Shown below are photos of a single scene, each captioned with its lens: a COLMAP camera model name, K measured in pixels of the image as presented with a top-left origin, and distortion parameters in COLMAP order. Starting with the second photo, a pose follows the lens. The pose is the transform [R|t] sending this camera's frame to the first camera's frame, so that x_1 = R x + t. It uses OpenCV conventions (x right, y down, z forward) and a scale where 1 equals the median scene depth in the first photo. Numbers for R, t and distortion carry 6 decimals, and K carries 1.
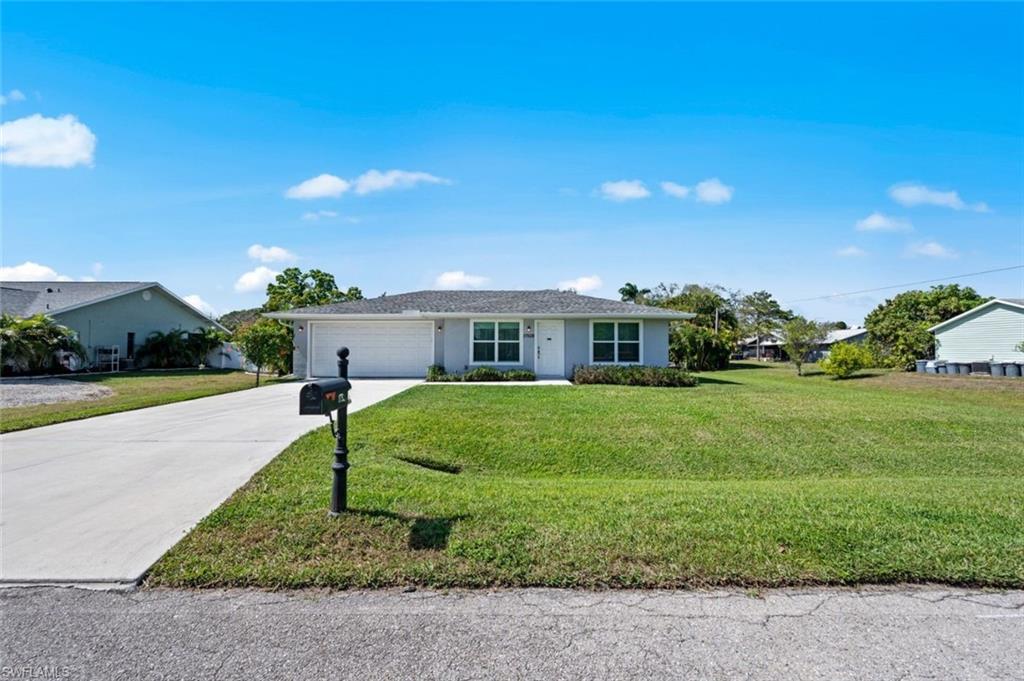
lens RADIAL K [[405.1, 0, 513.3], [0, 405.1, 339.1], [0, 0, 1]] dist [-0.001091, -0.000041]
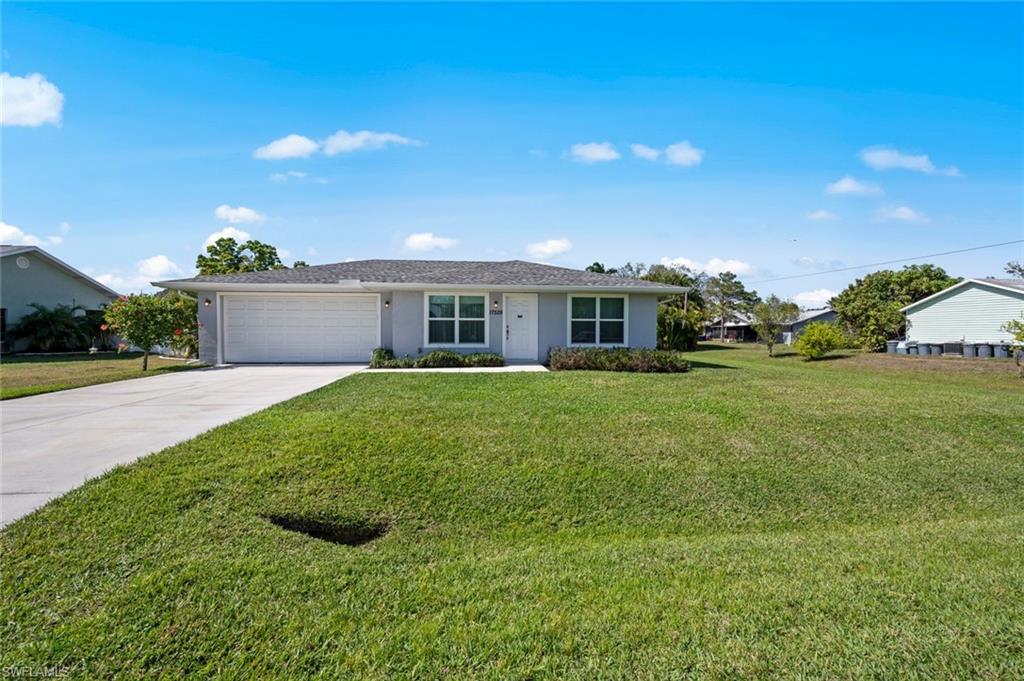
lens RADIAL K [[405.1, 0, 513.3], [0, 405.1, 339.1], [0, 0, 1]] dist [-0.001091, -0.000041]
pose [[0.996072, -0.001149, 0.088537, 0.000053], [-0.002921, 0.998945, 0.045819, 0.008223], [-0.088497, -0.045898, 0.995018, 0.157716]]
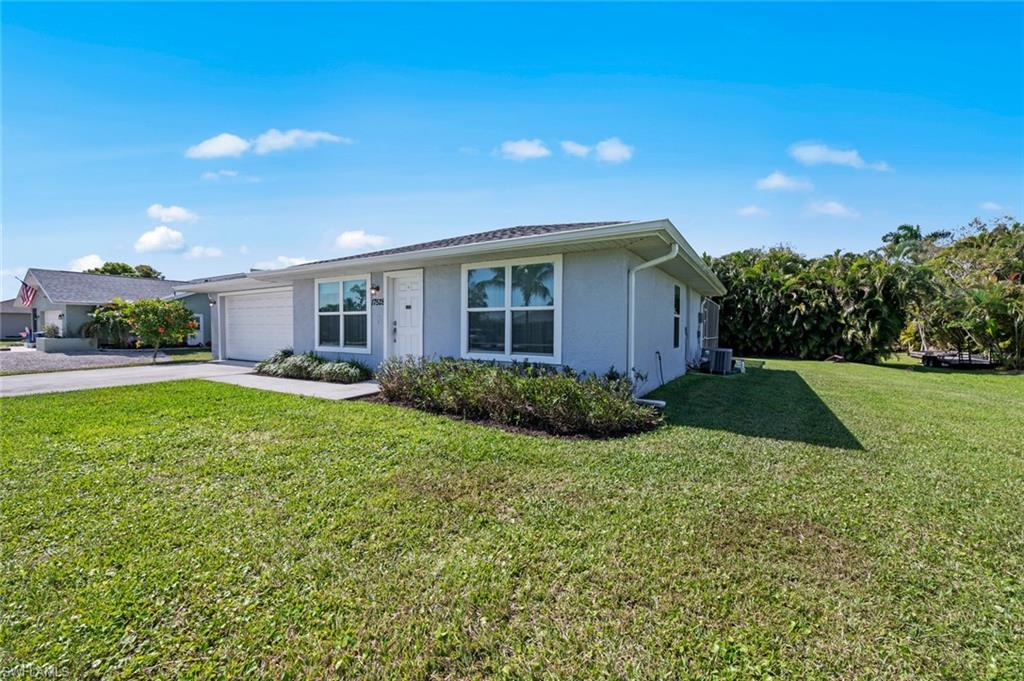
lens RADIAL K [[401.2, 0, 514.3], [0, 401.2, 329.1], [0, 0, 1]] dist [-0.000635, -0.000073]
pose [[0.852094, 0.001187, -0.523387, 0.481248], [0.014559, 0.999557, 0.025970, 0.017341], [0.523186, -0.029749, 0.851699, 0.602879]]
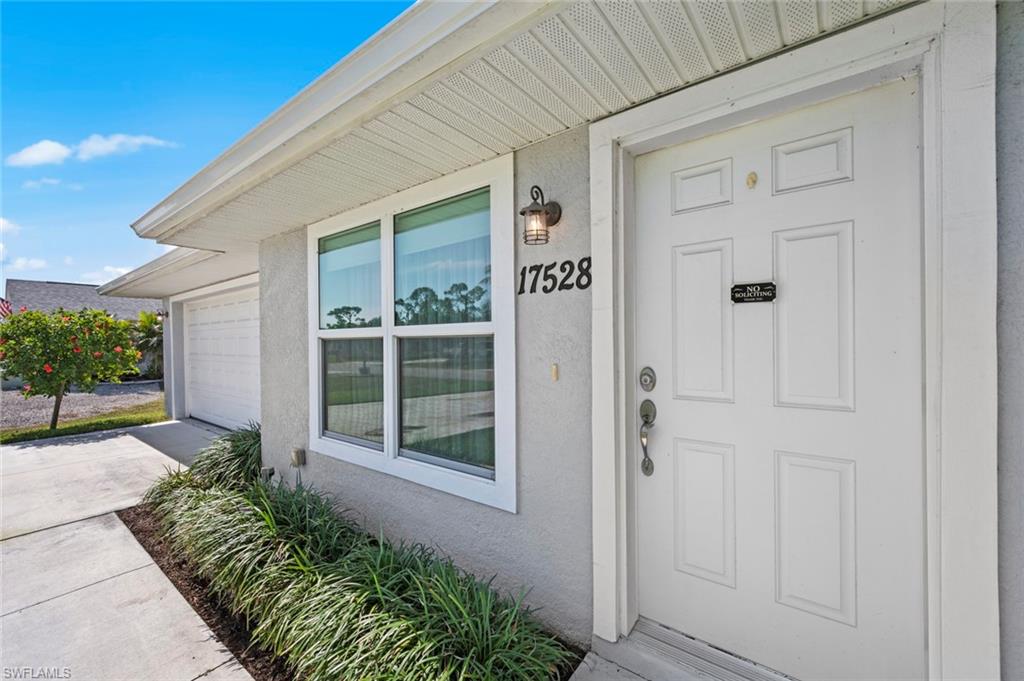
lens RADIAL K [[405.1, 0, 513.3], [0, 405.1, 339.1], [0, 0, 1]] dist [-0.001091, -0.000041]
pose [[0.793325, -0.015718, -0.608595, 0.099422], [0.031675, 0.999378, 0.015479, 0.007630], [0.607973, -0.031557, 0.793330, 0.871261]]
